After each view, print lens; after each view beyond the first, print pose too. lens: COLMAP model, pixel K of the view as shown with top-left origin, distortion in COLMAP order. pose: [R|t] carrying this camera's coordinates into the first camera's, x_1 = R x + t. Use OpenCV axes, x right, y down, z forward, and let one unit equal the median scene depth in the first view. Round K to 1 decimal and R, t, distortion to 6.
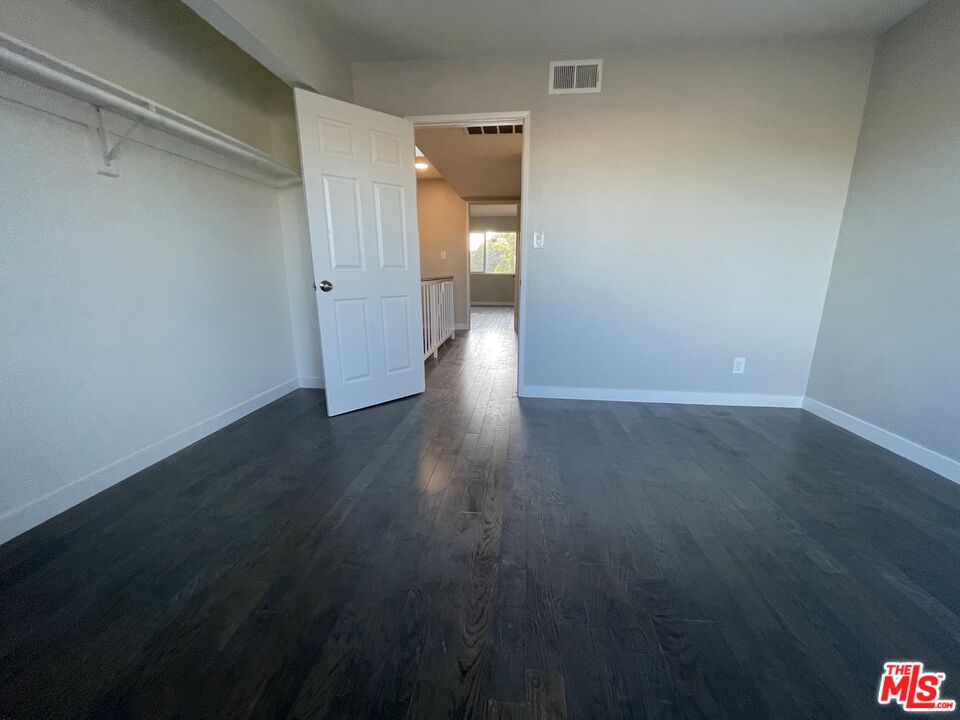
lens RADIAL K [[386.9, 0, 476.2], [0, 386.9, 363.9], [0, 0, 1]] dist [-0.001168, -0.000740]
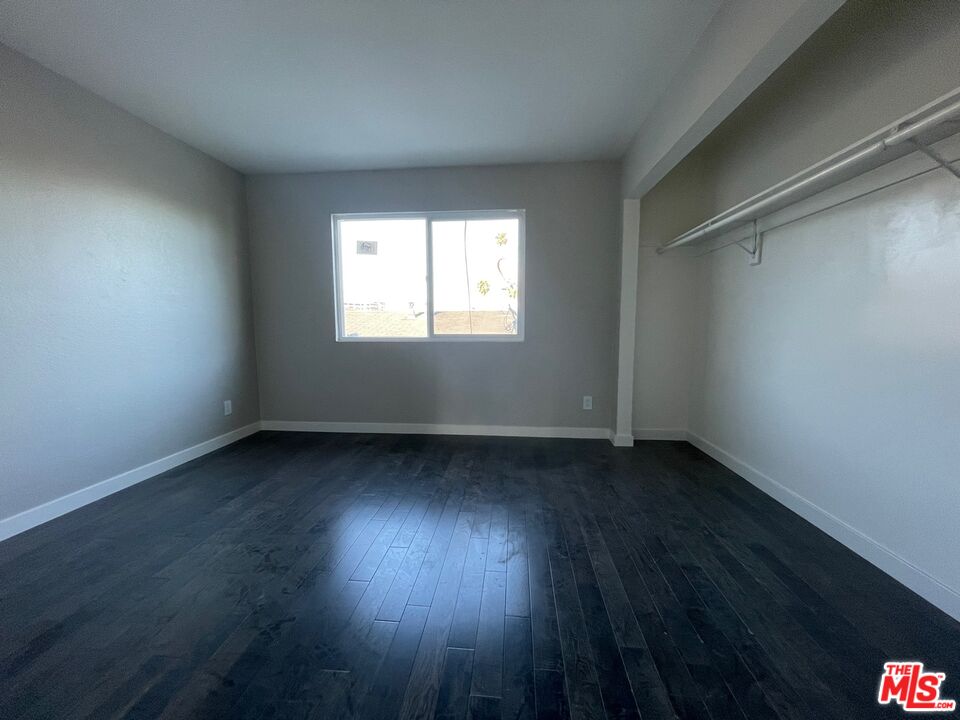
lens RADIAL K [[386.9, 0, 476.2], [0, 386.9, 363.9], [0, 0, 1]] dist [-0.001168, -0.000740]
pose [[-0.999882, 0.003408, -0.014997, 0.010268], [-0.001813, 0.942218, 0.334994, -0.537071], [0.015272, 0.334982, -0.942101, 2.088966]]
